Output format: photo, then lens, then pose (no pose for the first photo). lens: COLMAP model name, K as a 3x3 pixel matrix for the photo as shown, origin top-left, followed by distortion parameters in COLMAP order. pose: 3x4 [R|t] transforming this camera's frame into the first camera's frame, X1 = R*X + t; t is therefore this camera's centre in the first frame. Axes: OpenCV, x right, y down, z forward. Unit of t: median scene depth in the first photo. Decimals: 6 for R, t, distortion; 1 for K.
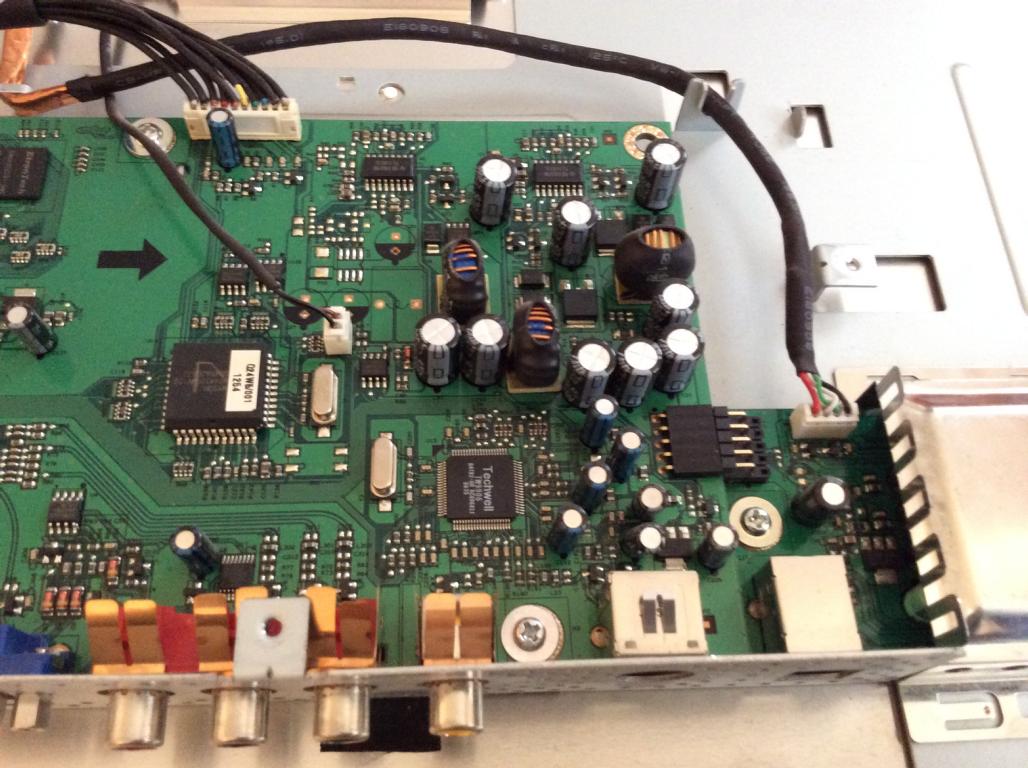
lens RADIAL K [[962.3, 0, 517.1], [0, 962.3, 385.5], [0, 0, 1]] dist [0.146554, -0.369355]
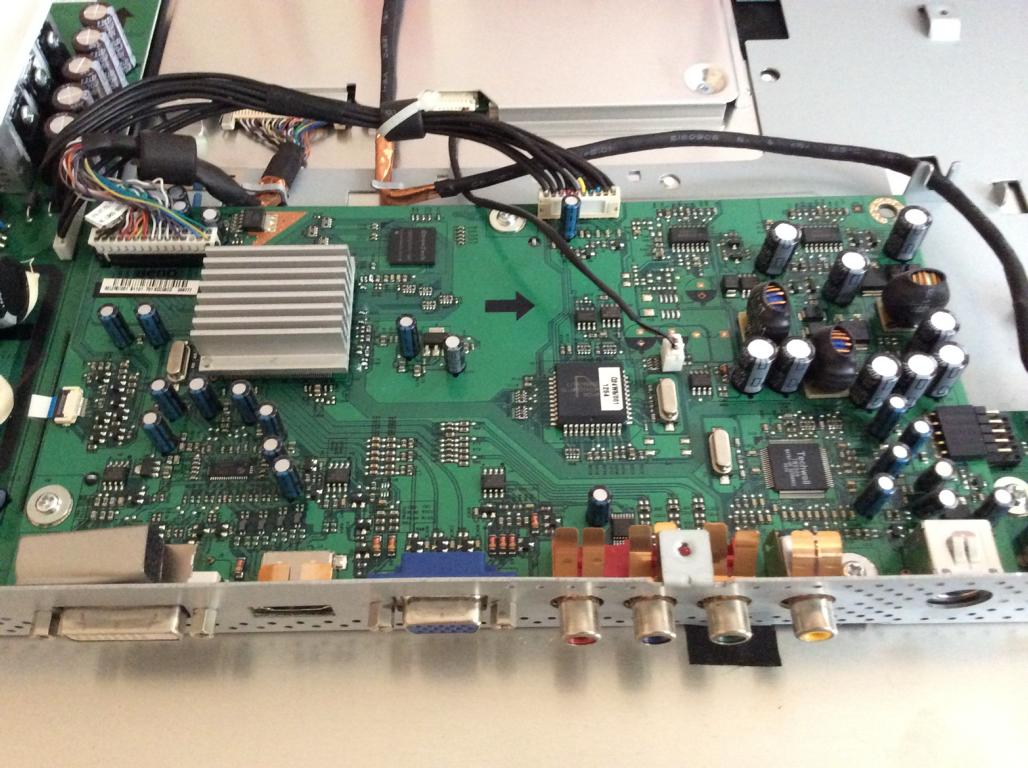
lens RADIAL K [[943.7, 0, 511.2], [0, 943.7, 393.0], [0, 0, 1]] dist [0.130616, -0.302427]
pose [[0.996980, -0.011951, -0.076730, -0.311940], [0.004776, 0.995652, -0.093023, 0.119504], [0.077508, 0.092376, 0.992703, -0.305826]]
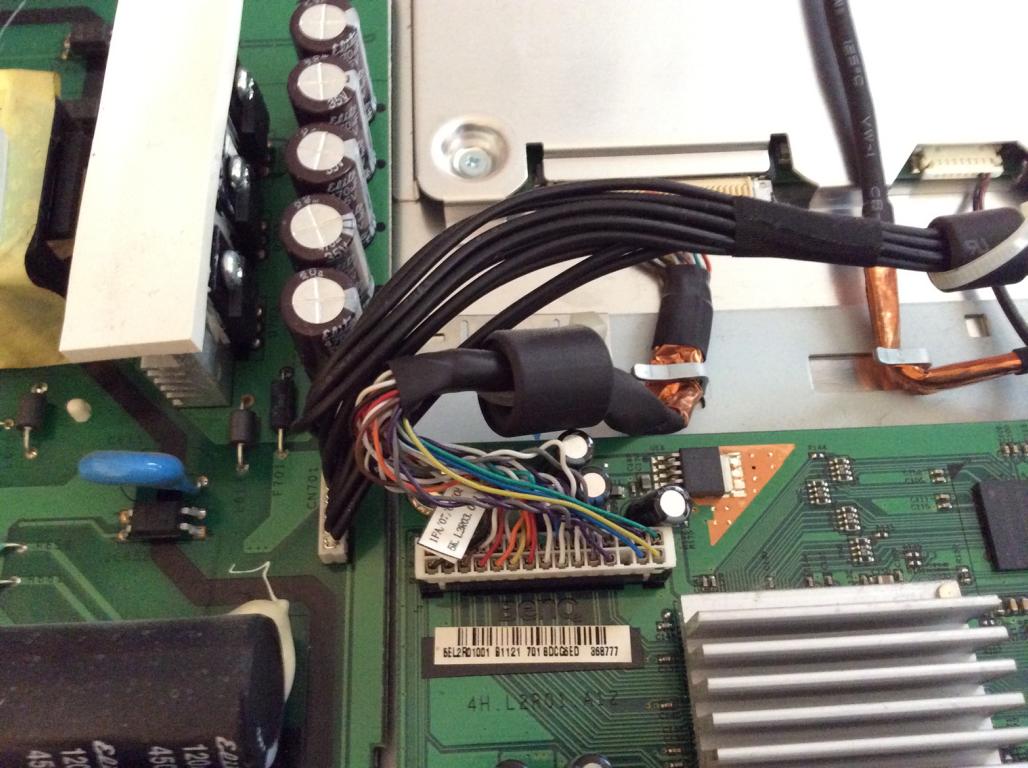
lens RADIAL K [[962.3, 0, 517.1], [0, 962.3, 385.5], [0, 0, 1]] dist [0.146554, -0.369355]
pose [[0.997970, -0.027406, -0.057483, -0.913346], [0.029842, 0.998674, 0.041944, -0.386949], [0.056258, -0.043574, 0.997465, 0.341086]]
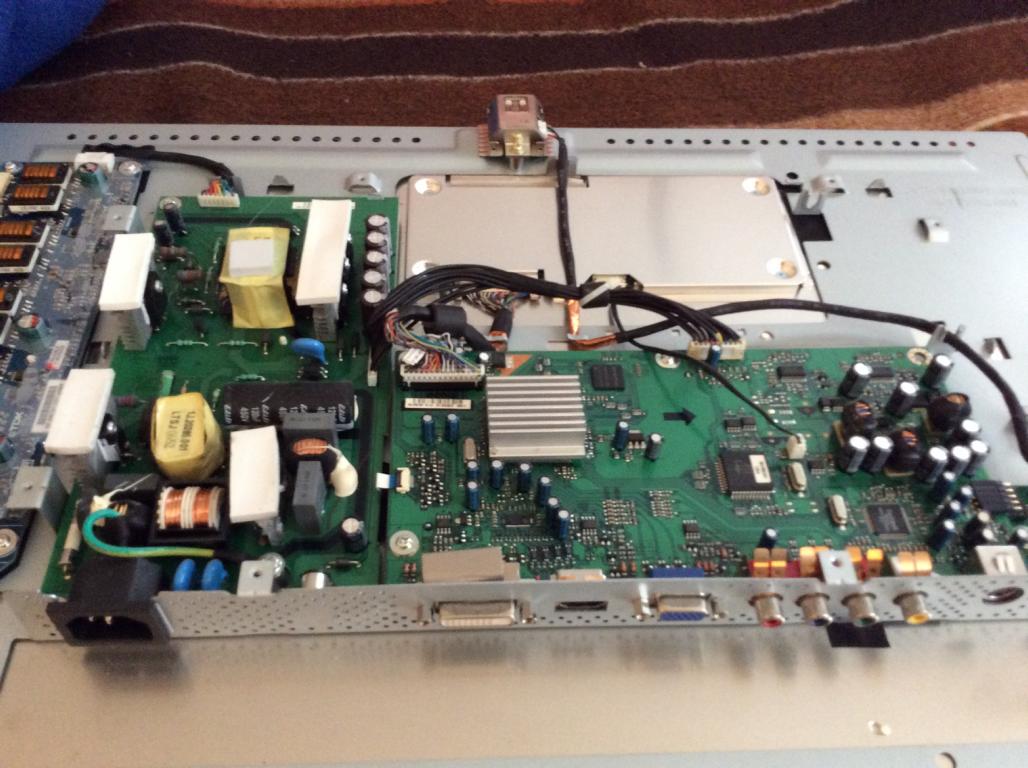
lens RADIAL K [[933.1, 0, 515.3], [0, 933.1, 386.4], [0, 0, 1]] dist [0.141178, -0.333162]
pose [[0.999551, -0.020074, -0.022261, -0.732116], [0.013797, 0.967407, -0.252850, 0.312840], [0.026611, 0.252429, 0.967249, -0.947344]]
